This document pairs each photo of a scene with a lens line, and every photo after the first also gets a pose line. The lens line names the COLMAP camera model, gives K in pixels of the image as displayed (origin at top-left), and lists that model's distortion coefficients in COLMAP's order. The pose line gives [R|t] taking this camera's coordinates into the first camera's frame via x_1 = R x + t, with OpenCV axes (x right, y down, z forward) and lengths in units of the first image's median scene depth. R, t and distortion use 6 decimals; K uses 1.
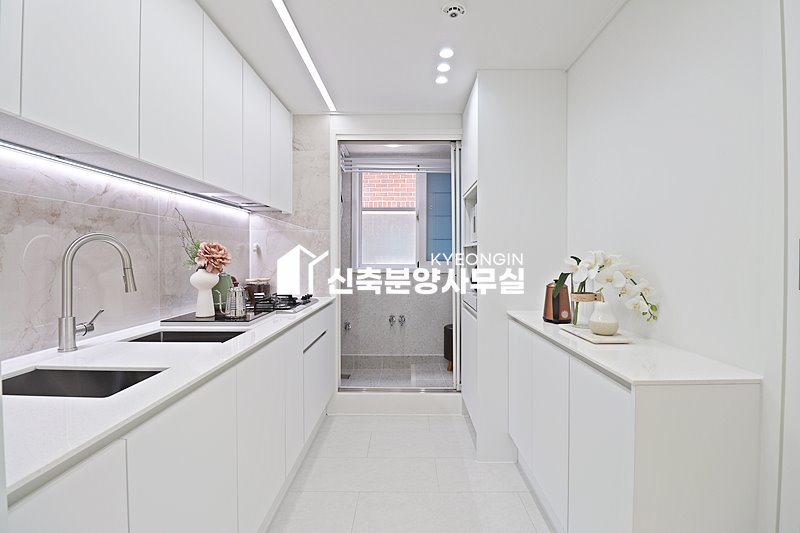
lens RADIAL K [[368.2, 0, 403.7], [0, 368.2, 259.0], [0, 0, 1]] dist [0.001636, -0.013699]
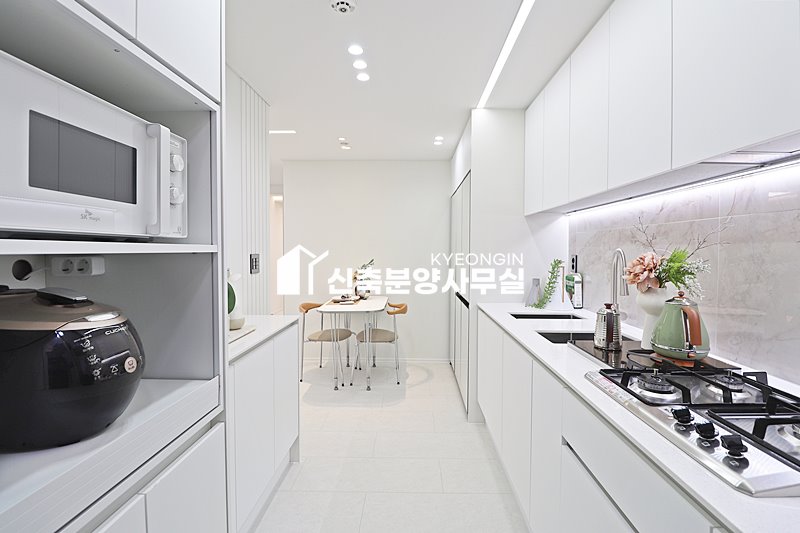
lens RADIAL K [[377.5, 0, 402.8], [0, 377.5, 257.0], [0, 0, 1]] dist [-0.014285, -0.000838]
pose [[-0.999551, -0.002790, 0.029849, -0.039472], [-0.001885, 0.999540, 0.030286, -0.056294], [-0.029920, 0.030216, -0.999095, 1.716170]]
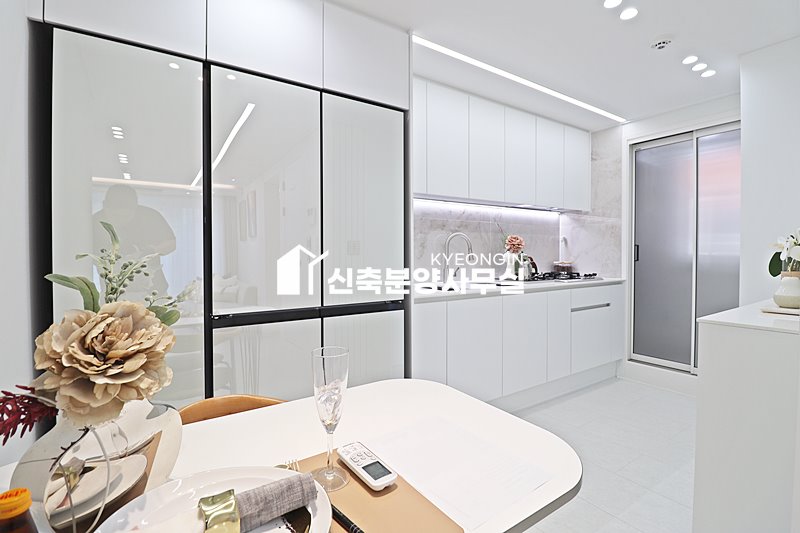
lens RADIAL K [[368.2, 0, 403.7], [0, 368.2, 259.0], [0, 0, 1]] dist [0.001636, -0.013699]
pose [[0.562493, 0.014042, -0.826683, 0.583878], [-0.005367, 0.999897, 0.013332, 0.042165], [0.826785, -0.003062, 0.562510, -0.373382]]
